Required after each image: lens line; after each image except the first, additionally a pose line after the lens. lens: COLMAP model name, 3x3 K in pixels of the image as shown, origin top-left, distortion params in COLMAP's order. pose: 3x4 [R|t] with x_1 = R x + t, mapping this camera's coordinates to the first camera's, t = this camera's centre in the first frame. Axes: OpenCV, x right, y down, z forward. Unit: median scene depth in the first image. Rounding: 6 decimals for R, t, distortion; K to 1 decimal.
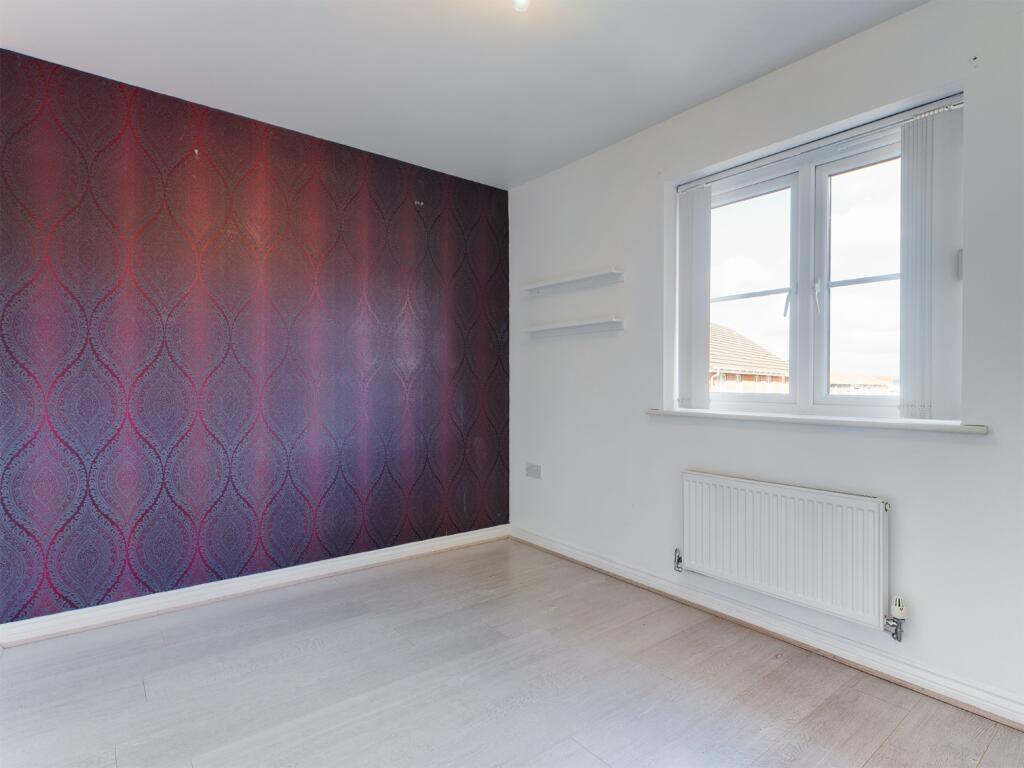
lens RADIAL K [[540.0, 0, 489.3], [0, 540.0, 383.8], [0, 0, 1]] dist [0.004101, 0.000278]
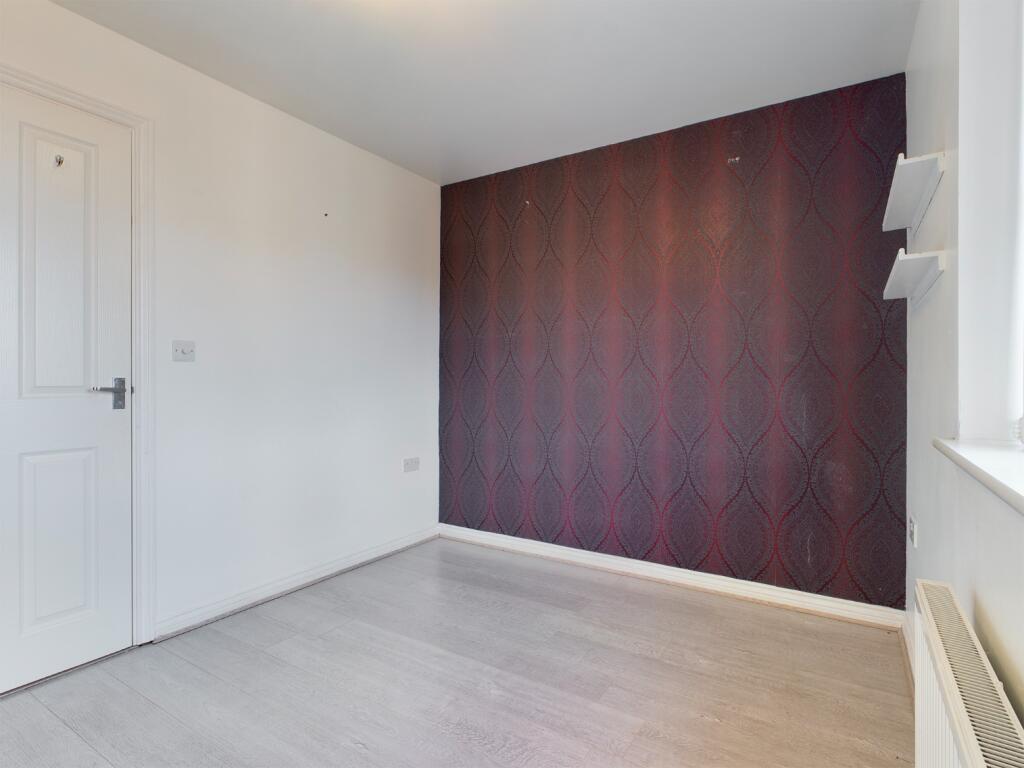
lens RADIAL K [[540.0, 0, 489.3], [0, 540.0, 383.8], [0, 0, 1]] dist [0.004101, 0.000278]
pose [[0.334884, 0.003357, -0.942253, 0.484319], [-0.004414, 0.999988, 0.001994, 0.000763], [0.942249, 0.003491, 0.334895, 0.365916]]
